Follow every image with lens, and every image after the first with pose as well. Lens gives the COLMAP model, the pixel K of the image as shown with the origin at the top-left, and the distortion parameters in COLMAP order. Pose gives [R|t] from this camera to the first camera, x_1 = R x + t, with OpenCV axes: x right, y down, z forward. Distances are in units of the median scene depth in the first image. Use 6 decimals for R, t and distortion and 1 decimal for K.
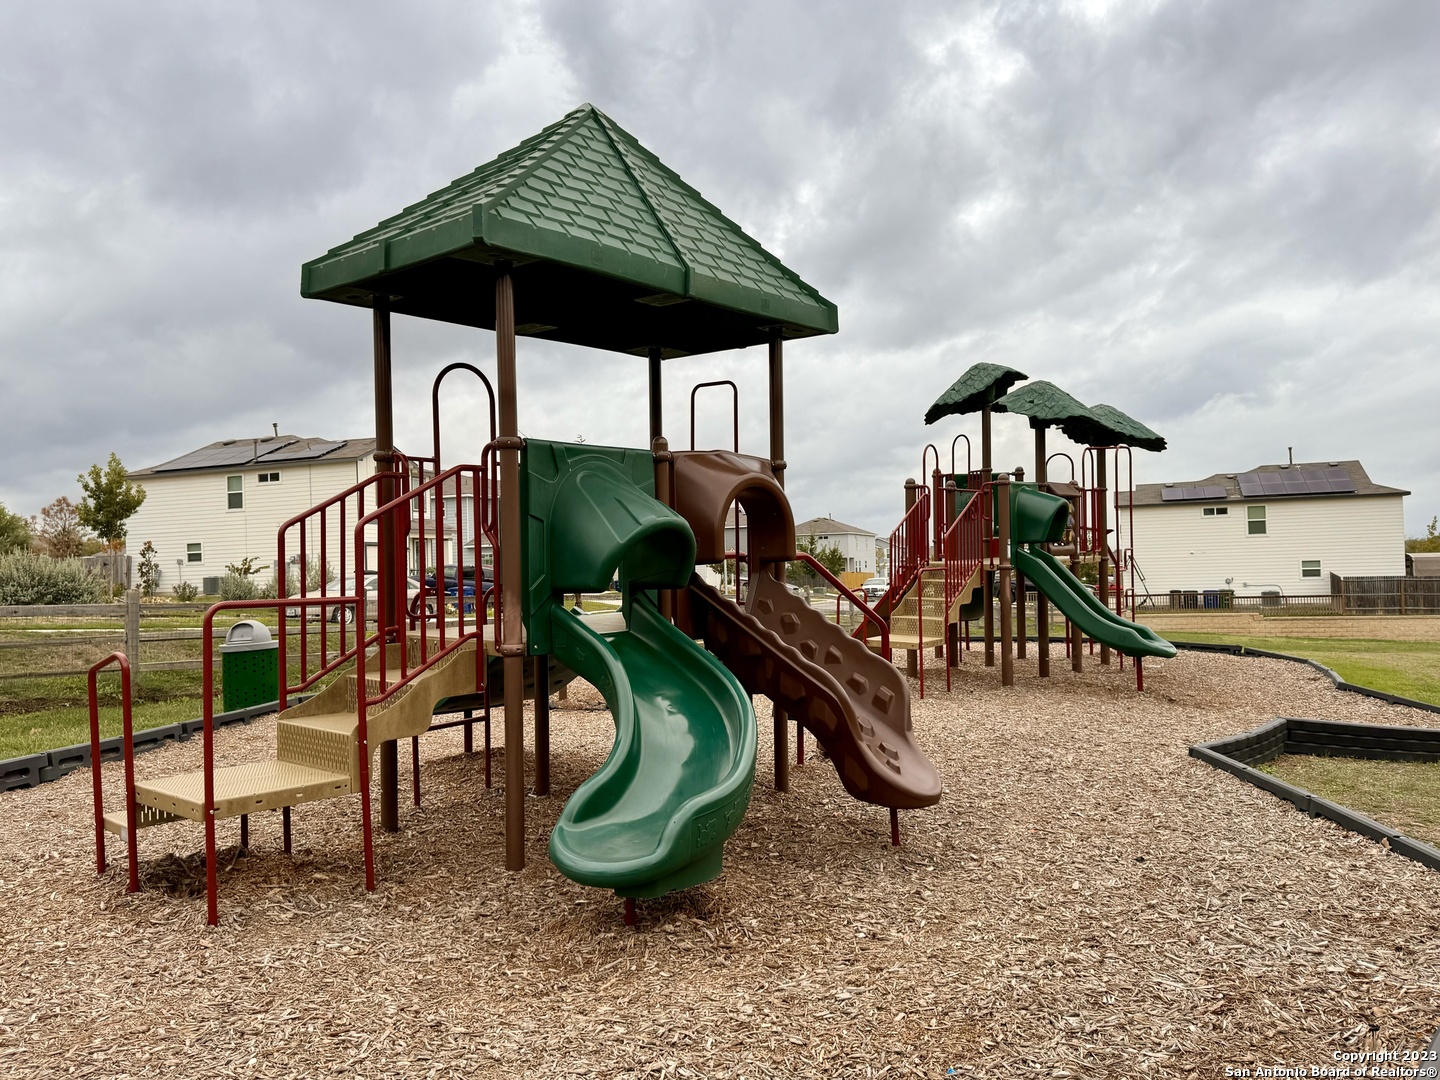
lens RADIAL K [[1093.6, 0, 720.0], [0, 1093.6, 540.0], [0, 0, 1]] dist [0.000200, 0.000623]
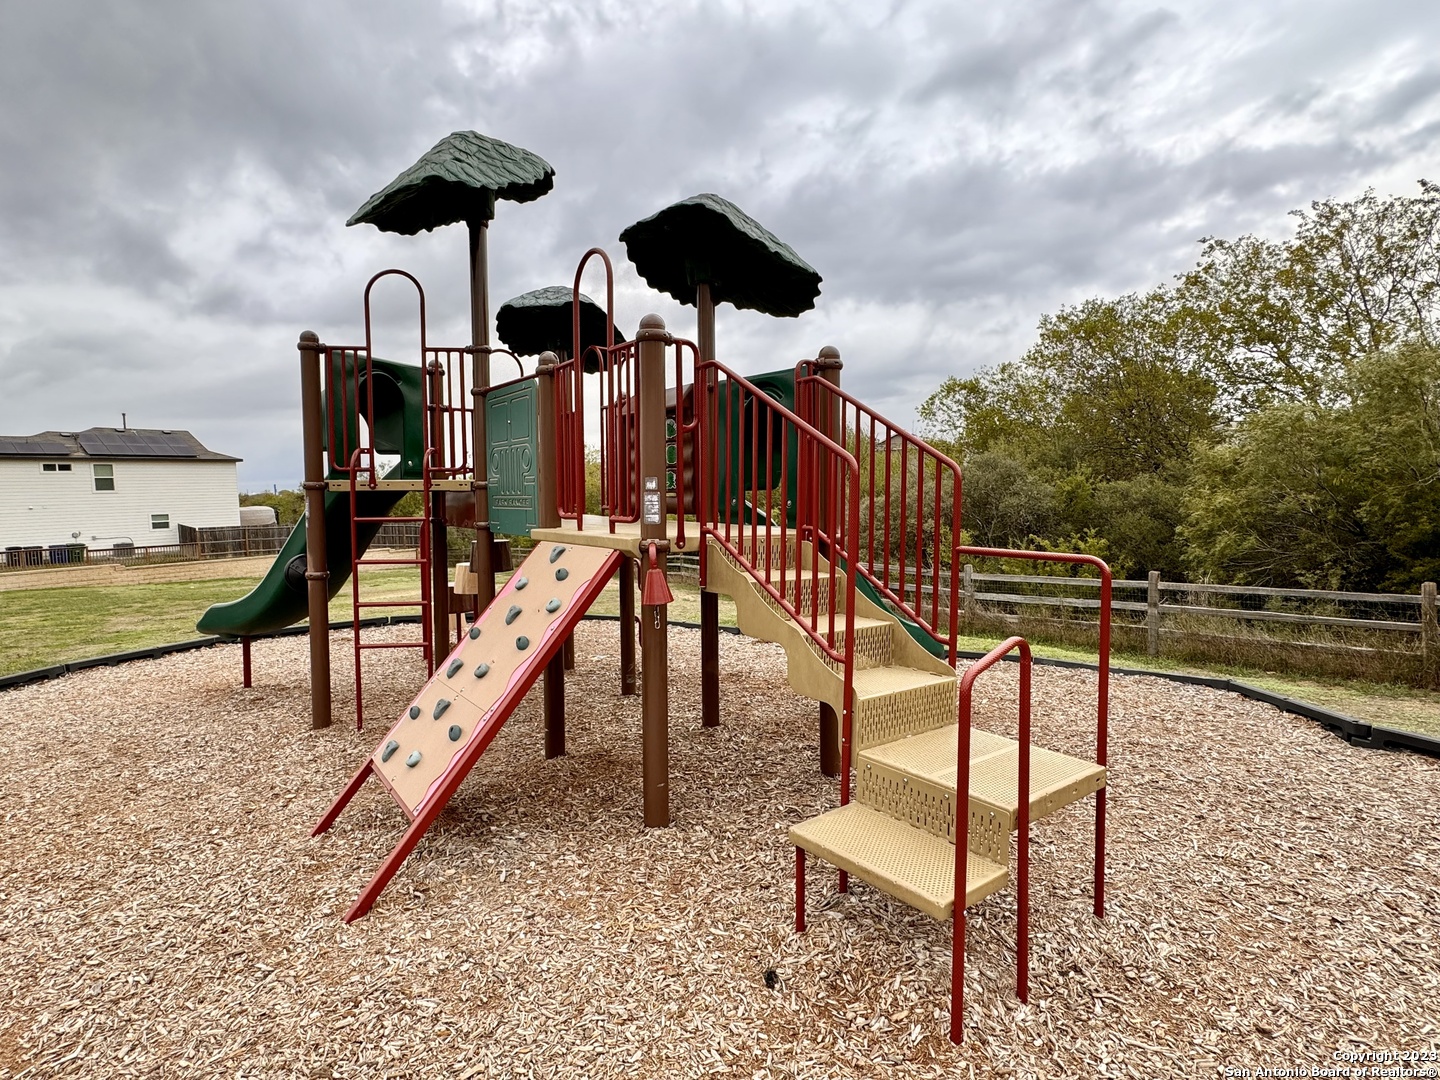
lens RADIAL K [[739.7, 0, 720.0], [0, 739.7, 540.0], [0, 0, 1]] dist [-0.002972, -0.000605]
pose [[0.296720, -0.045588, 0.953876, -0.021941], [-0.003714, 0.998797, 0.048890, 0.005436], [-0.954957, -0.018049, 0.296194, 0.208207]]
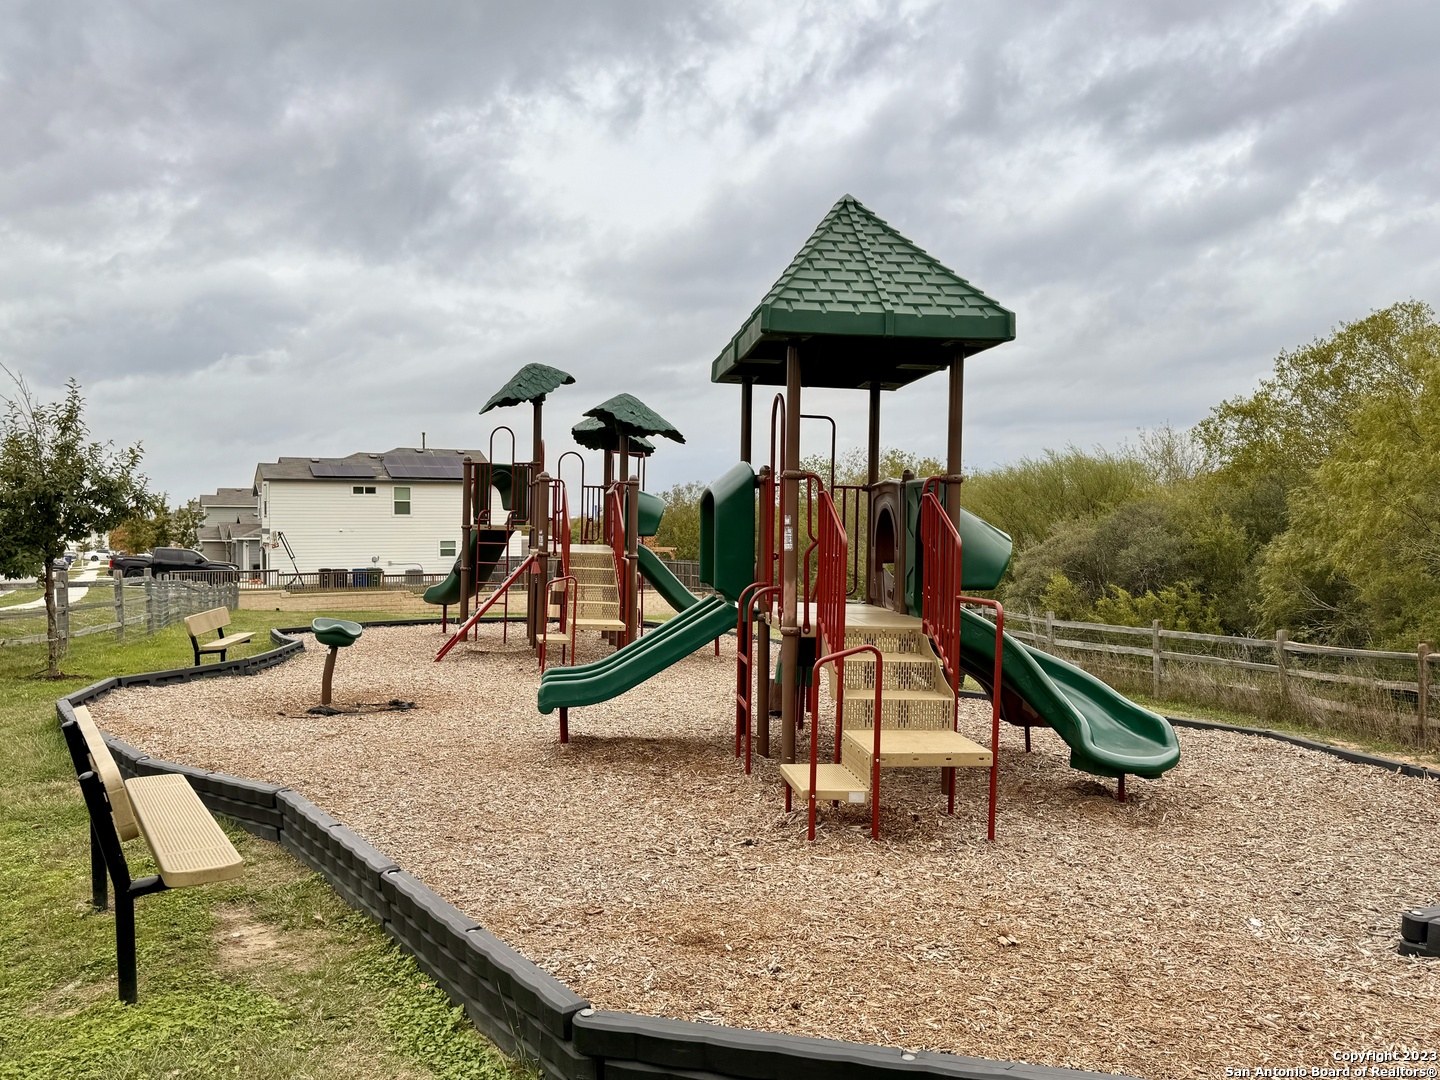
lens RADIAL K [[1222.8, 0, 720.0], [0, 1222.8, 540.0], [0, 0, 1]] dist [0.092158, 0.000148]
pose [[0.679188, 0.018346, 0.733735, -0.155529], [-0.033196, 0.999432, 0.005739, 0.002168], [-0.733213, -0.028255, 0.679412, -0.008894]]
